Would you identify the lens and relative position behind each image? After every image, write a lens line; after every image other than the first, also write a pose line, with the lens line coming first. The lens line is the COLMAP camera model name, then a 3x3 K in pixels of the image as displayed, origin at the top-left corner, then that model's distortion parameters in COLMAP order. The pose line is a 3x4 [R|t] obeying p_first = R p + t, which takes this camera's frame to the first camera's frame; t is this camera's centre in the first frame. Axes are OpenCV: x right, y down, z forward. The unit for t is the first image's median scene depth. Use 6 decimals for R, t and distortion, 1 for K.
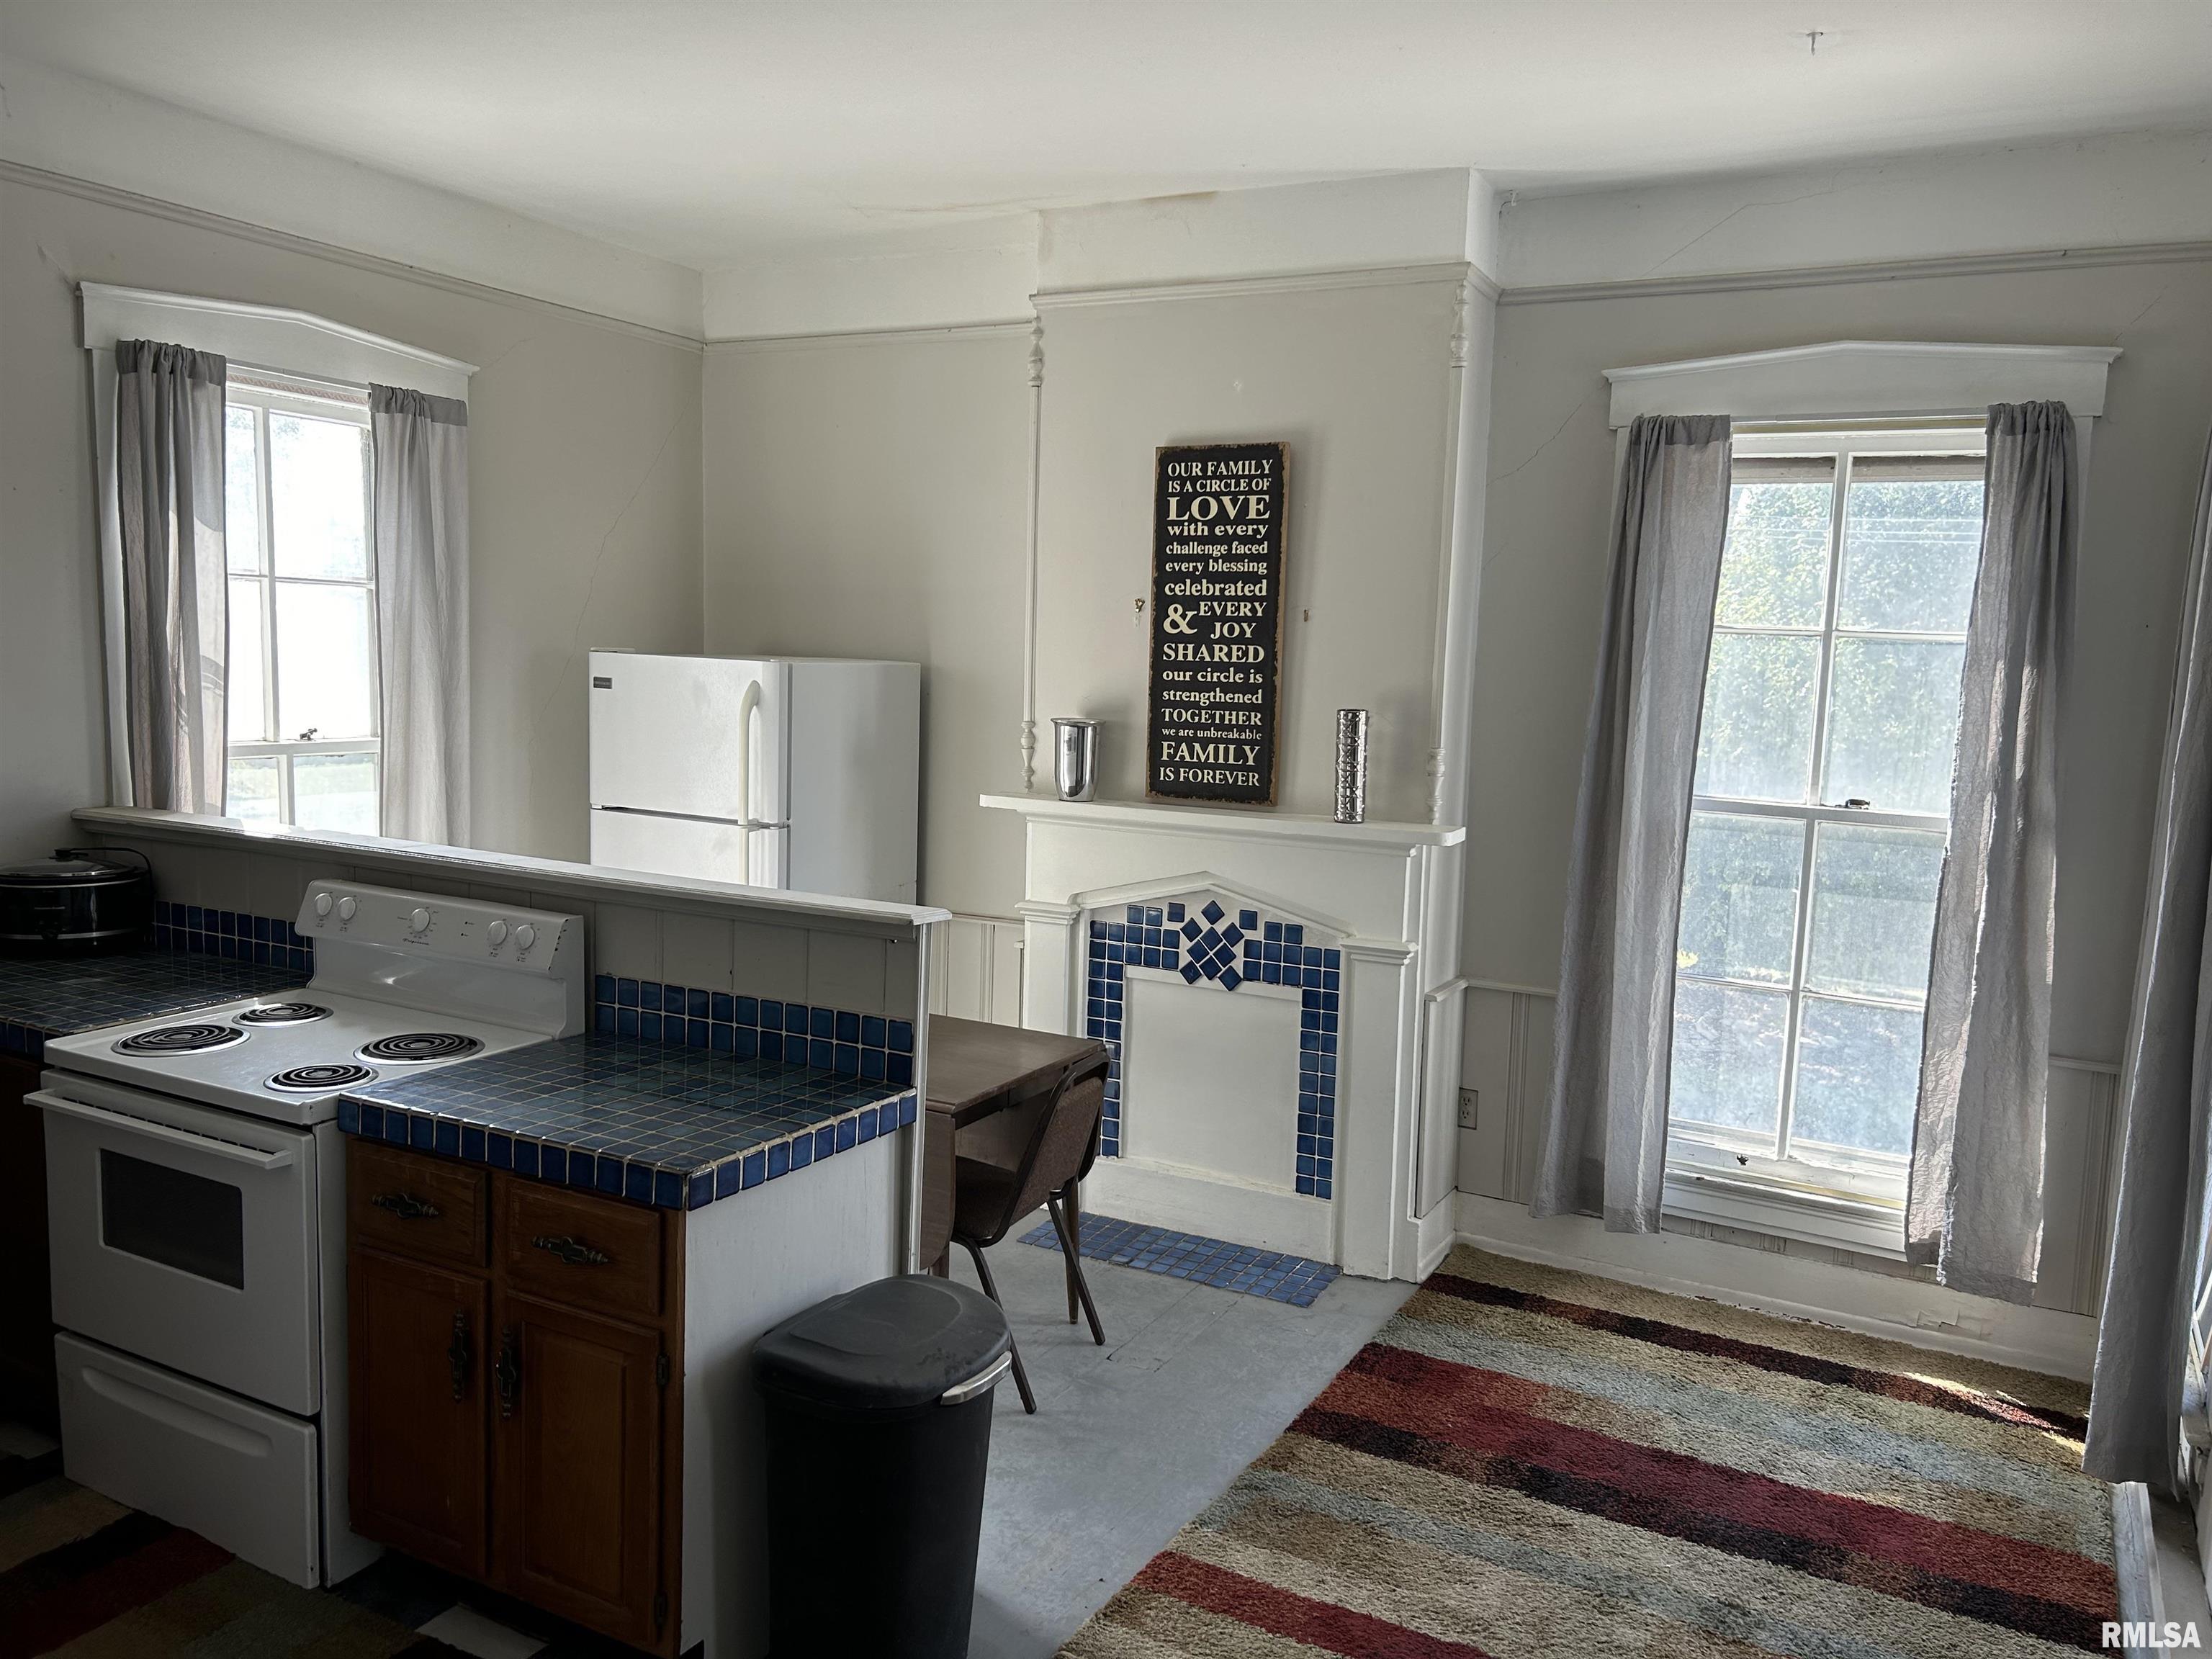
lens RADIAL K [[1671.2, 0, 1110.2], [0, 1671.2, 844.4], [0, 0, 1]] dist [0.154951, -0.127543]
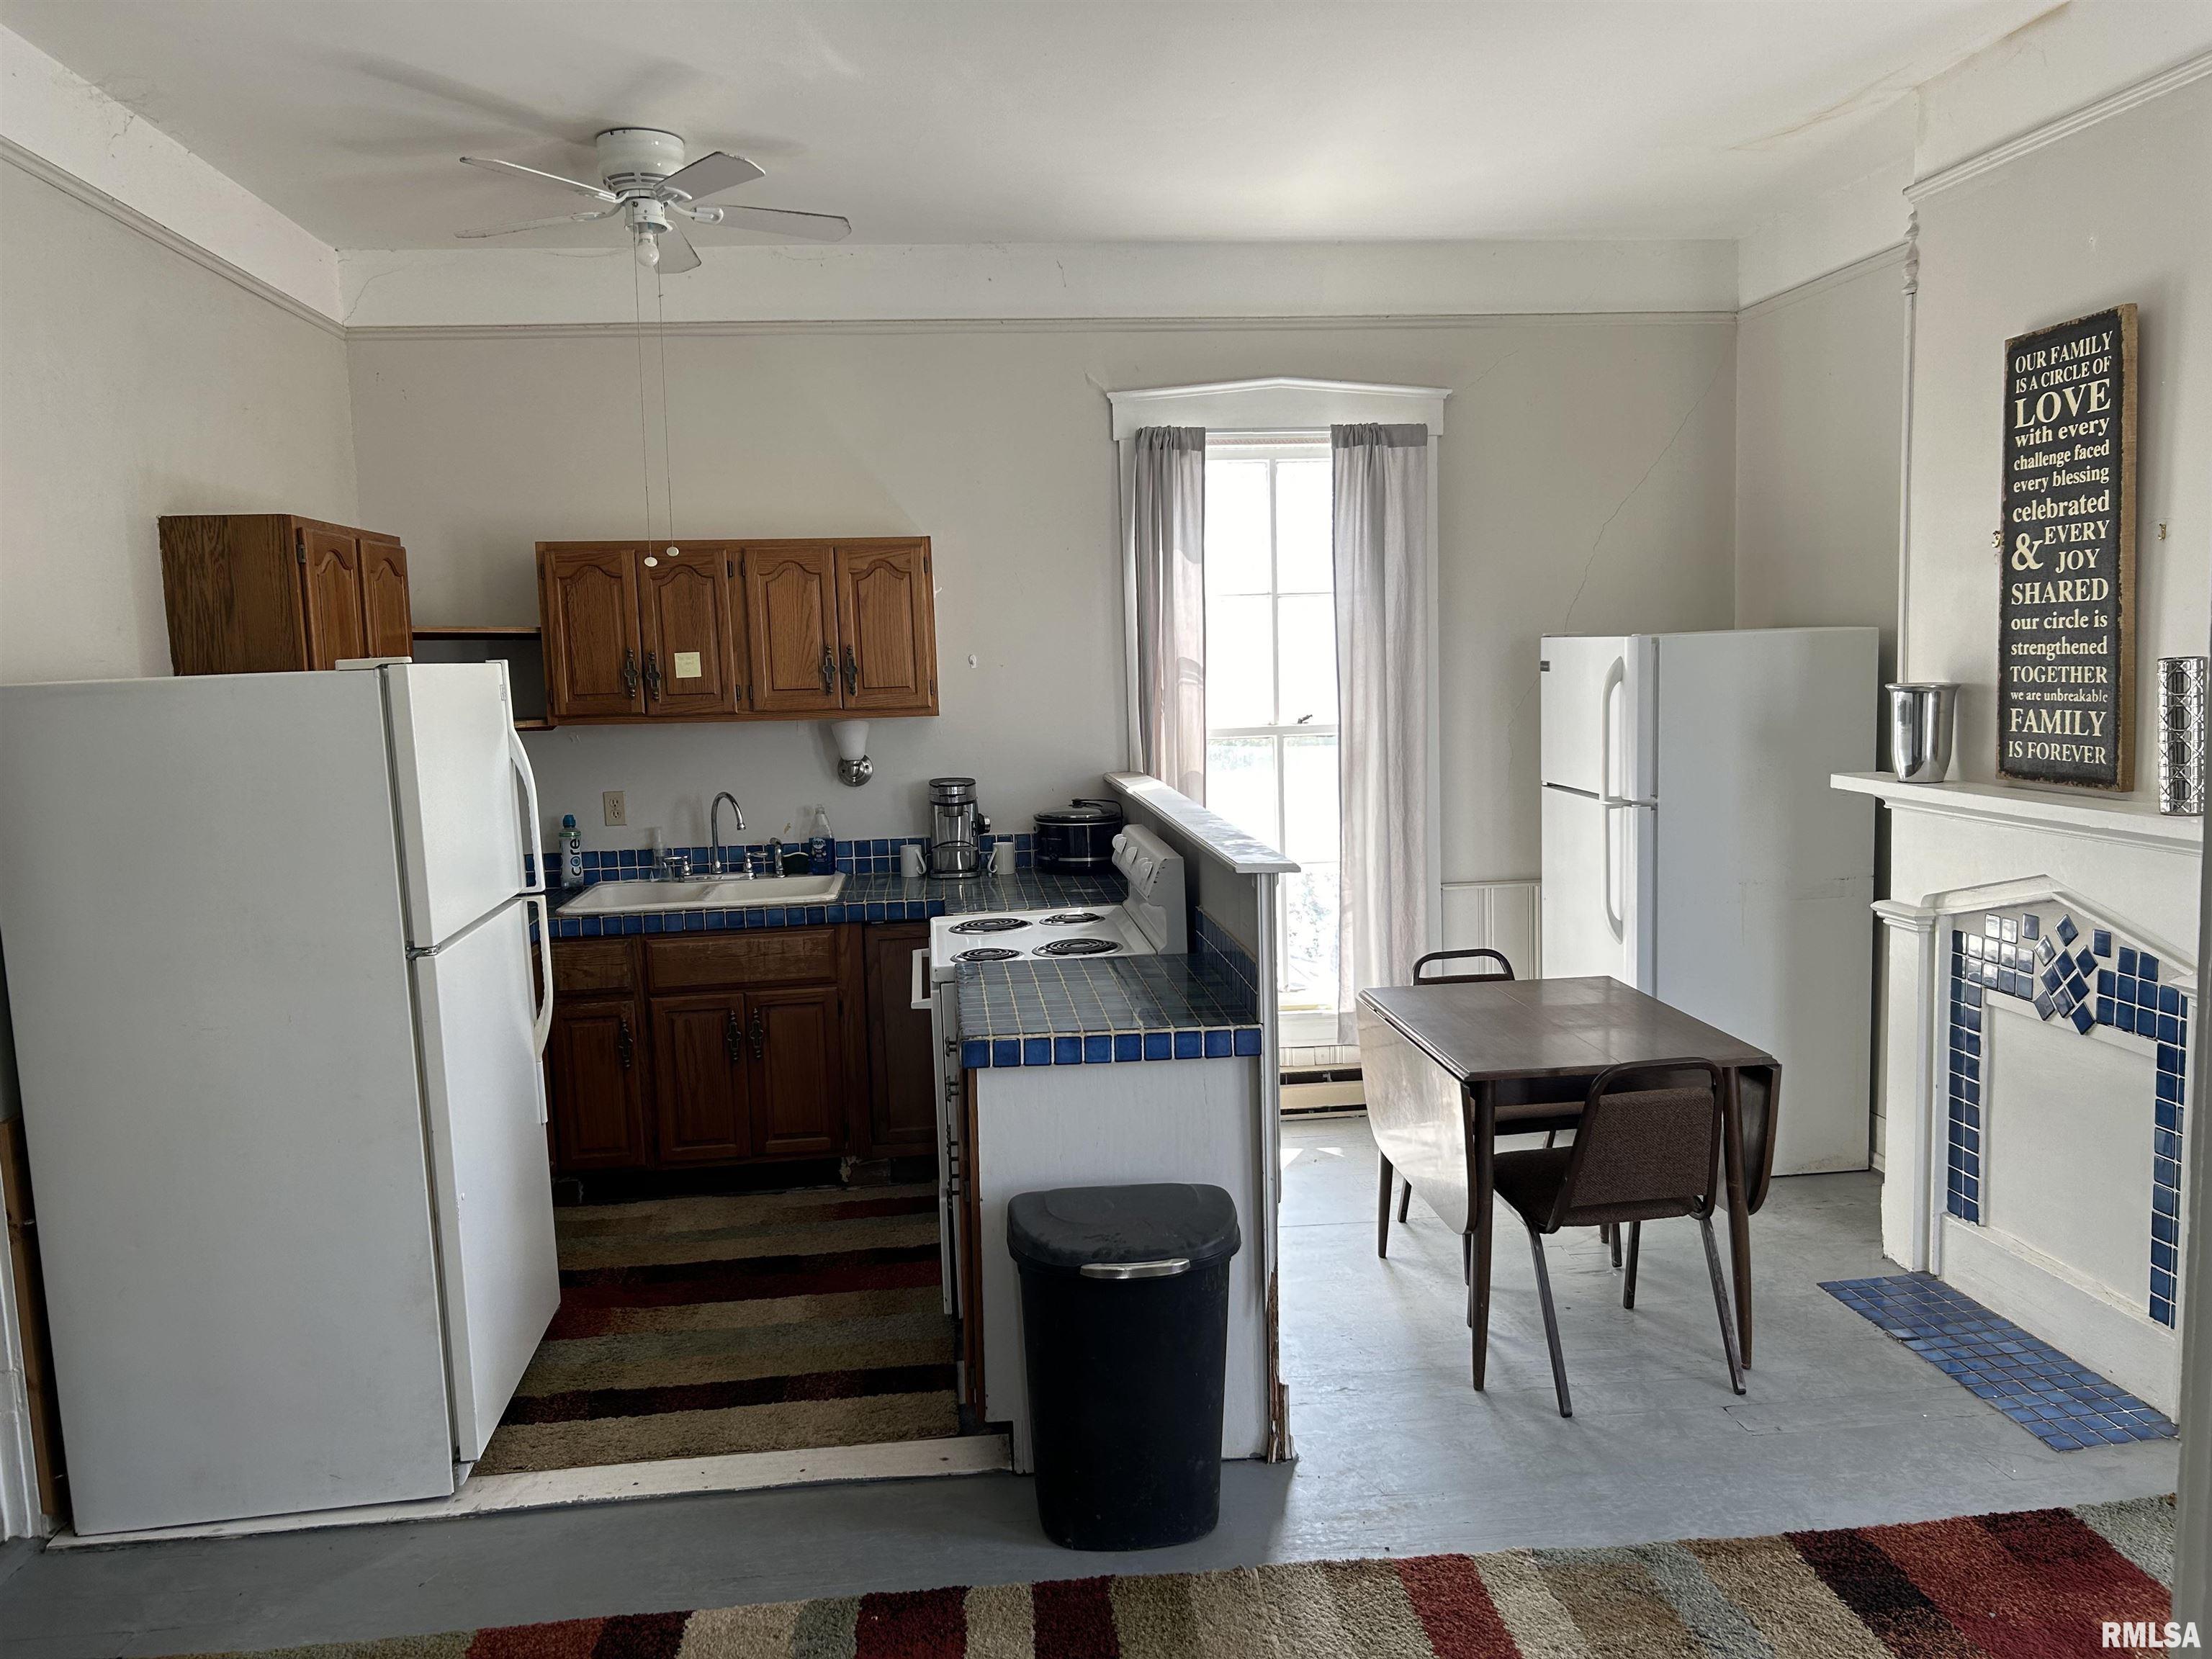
lens RADIAL K [[1703.1, 0, 1110.9], [0, 1703.1, 841.1], [0, 0, 1]] dist [0.002071, -0.005309]
pose [[0.568262, 0.044618, -0.821637, 0.462413], [-0.050282, 0.998546, 0.019449, 0.006887], [0.821310, 0.030262, 0.569679, 0.199771]]
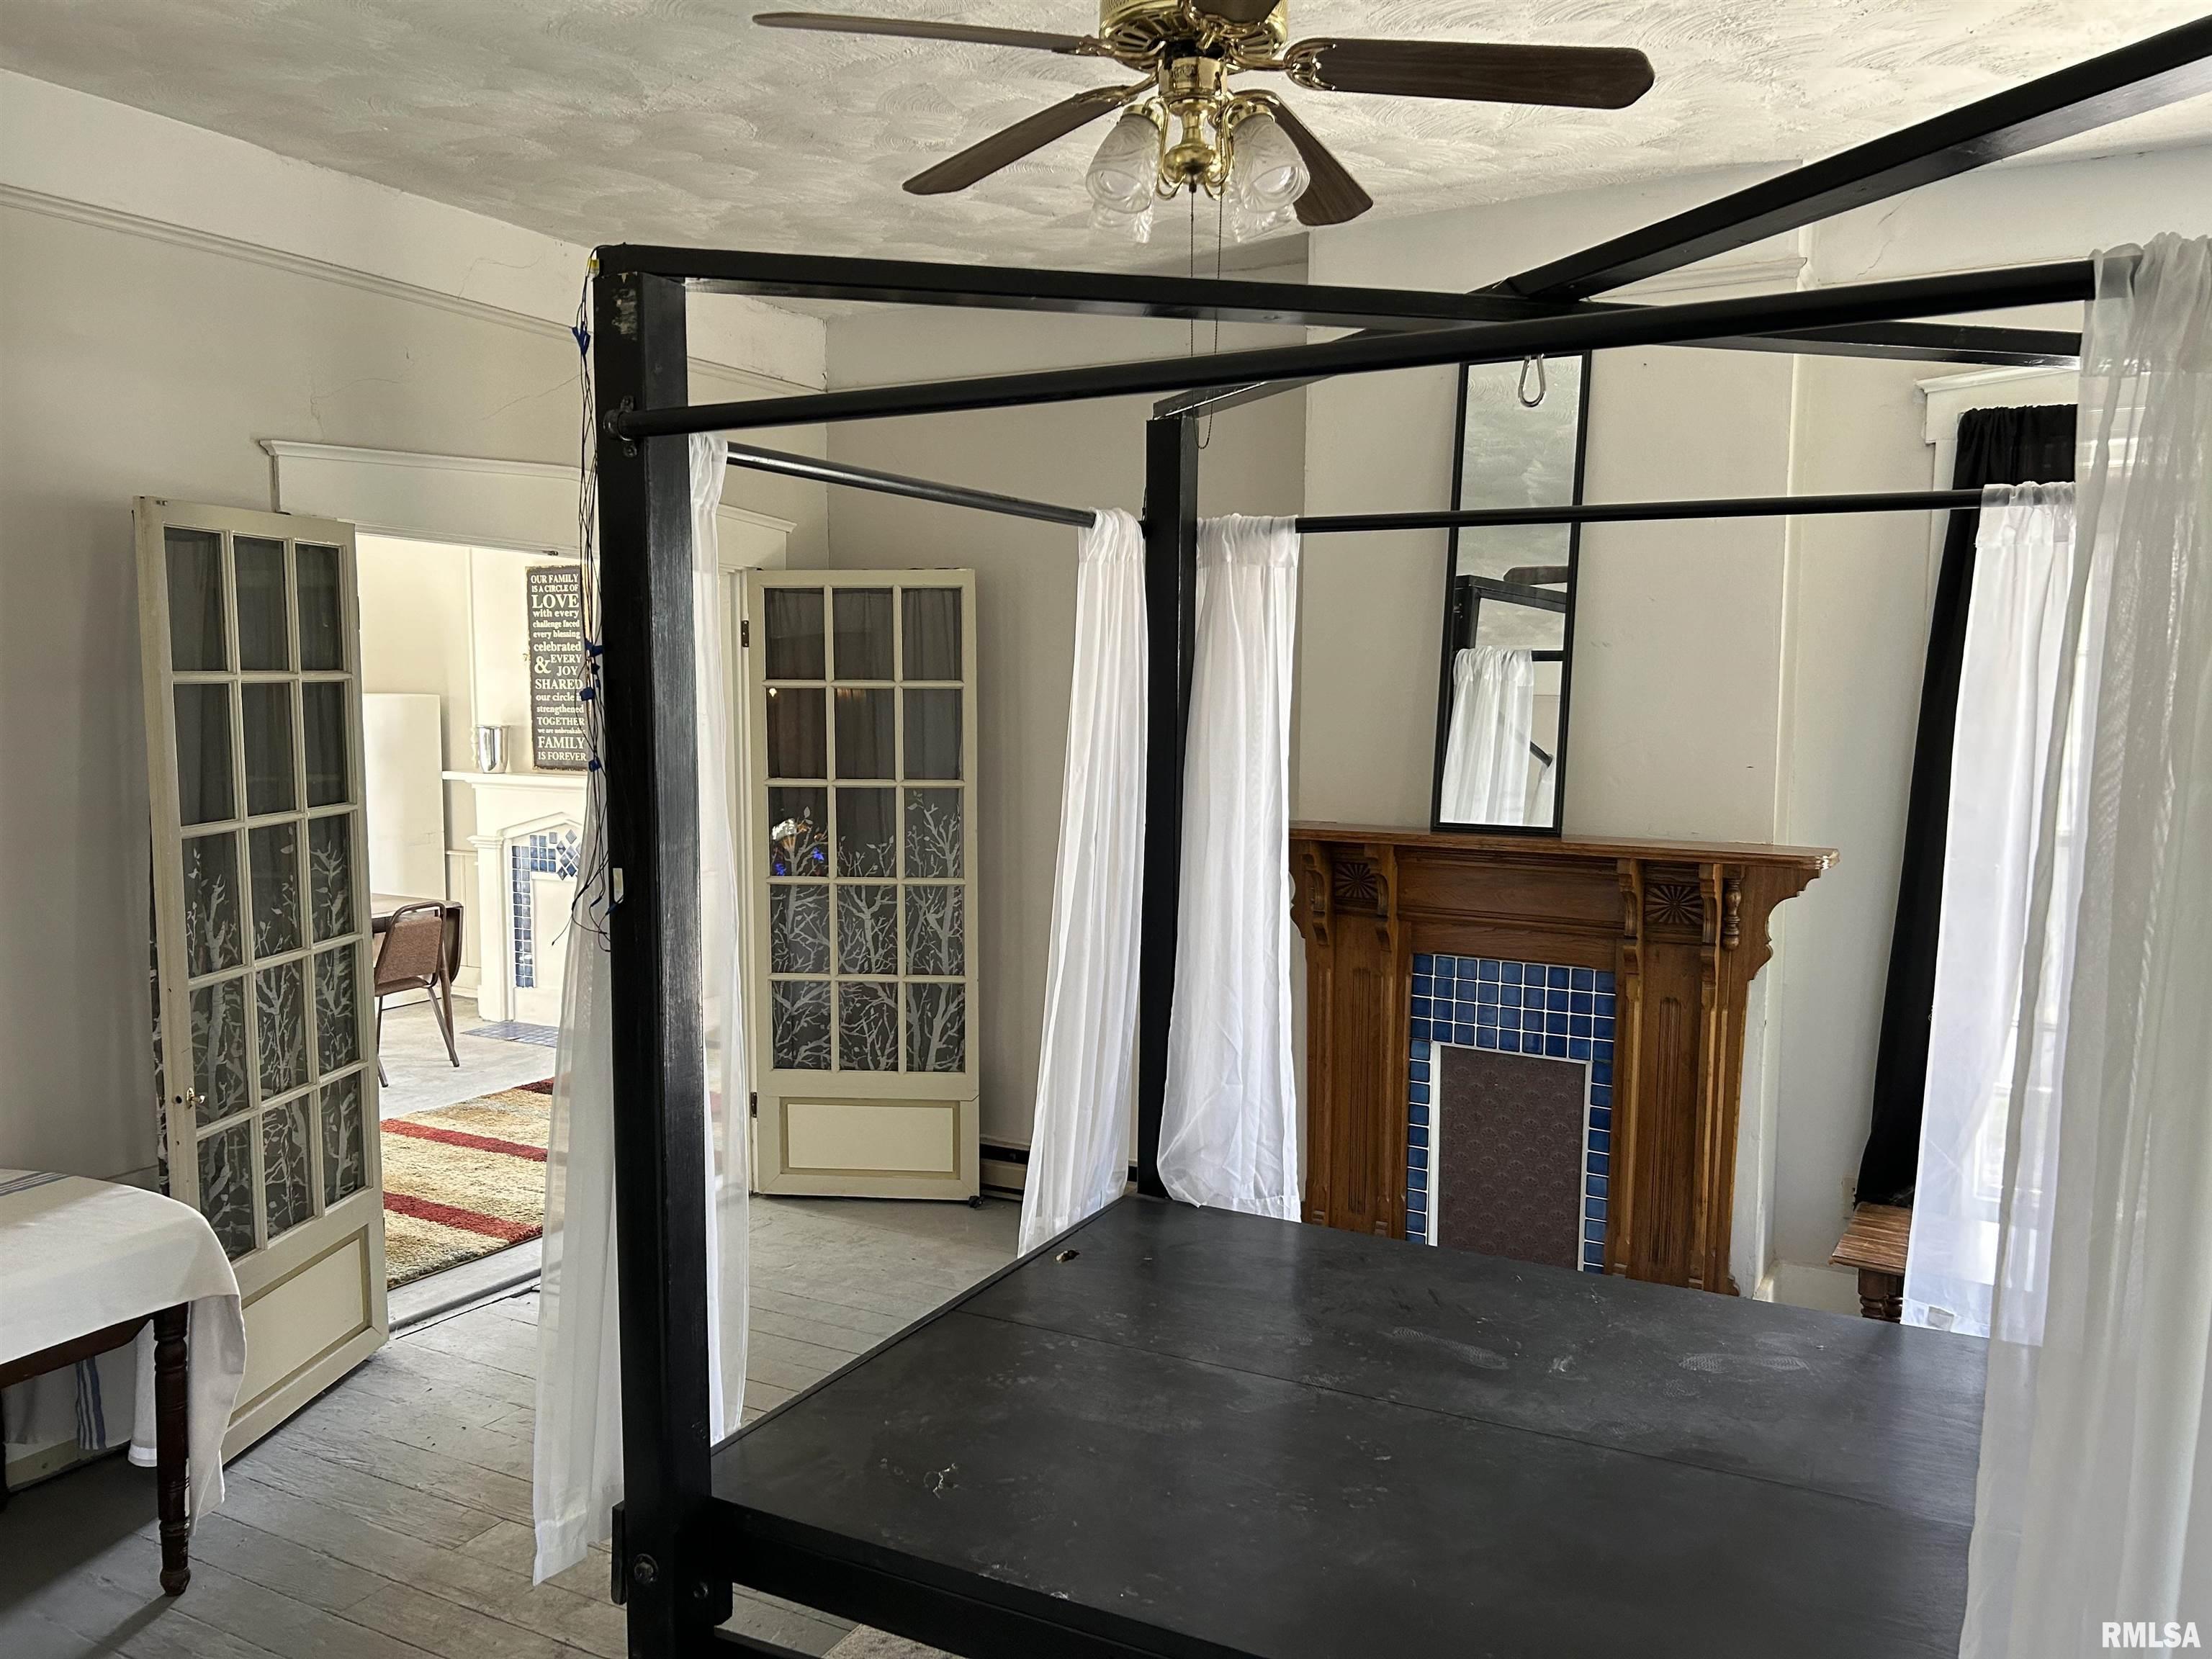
lens RADIAL K [[1703.1, 0, 1110.9], [0, 1703.1, 841.1], [0, 0, 1]] dist [0.002071, -0.005309]
pose [[0.999566, -0.024918, -0.015690, 0.649787], [0.024668, 0.999569, -0.015903, 0.088017], [0.016079, 0.015509, 0.999750, -0.732284]]
